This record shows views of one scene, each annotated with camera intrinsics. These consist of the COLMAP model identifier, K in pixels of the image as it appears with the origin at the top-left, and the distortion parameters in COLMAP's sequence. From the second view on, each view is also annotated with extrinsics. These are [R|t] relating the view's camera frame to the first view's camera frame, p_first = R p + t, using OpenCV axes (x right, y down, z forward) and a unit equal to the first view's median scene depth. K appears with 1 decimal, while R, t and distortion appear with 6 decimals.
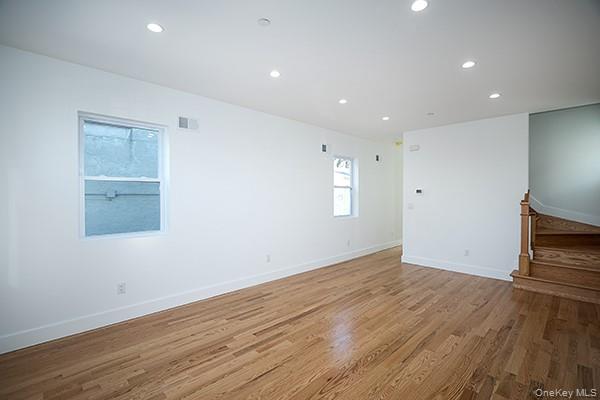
lens RADIAL K [[277.9, 0, 285.9], [0, 277.9, 197.3], [0, 0, 1]] dist [0.001423, 0.000212]
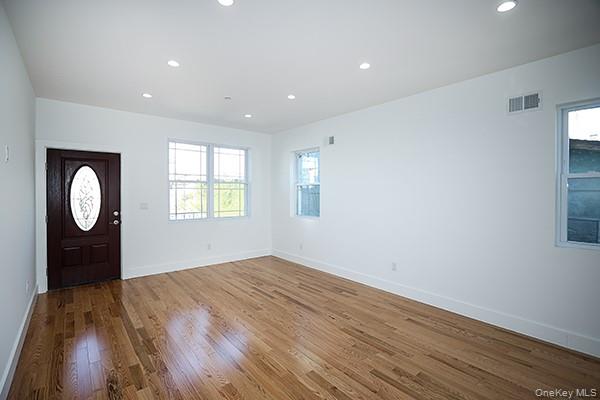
lens RADIAL K [[281.1, 0, 302.7], [0, 281.1, 201.8], [0, 0, 1]] dist [-0.000868, -0.000156]
pose [[-0.054642, 0.027665, -0.998123, 1.079235], [-0.014025, 0.999496, 0.028470, -0.005785], [0.998408, 0.015555, -0.054227, 1.000278]]
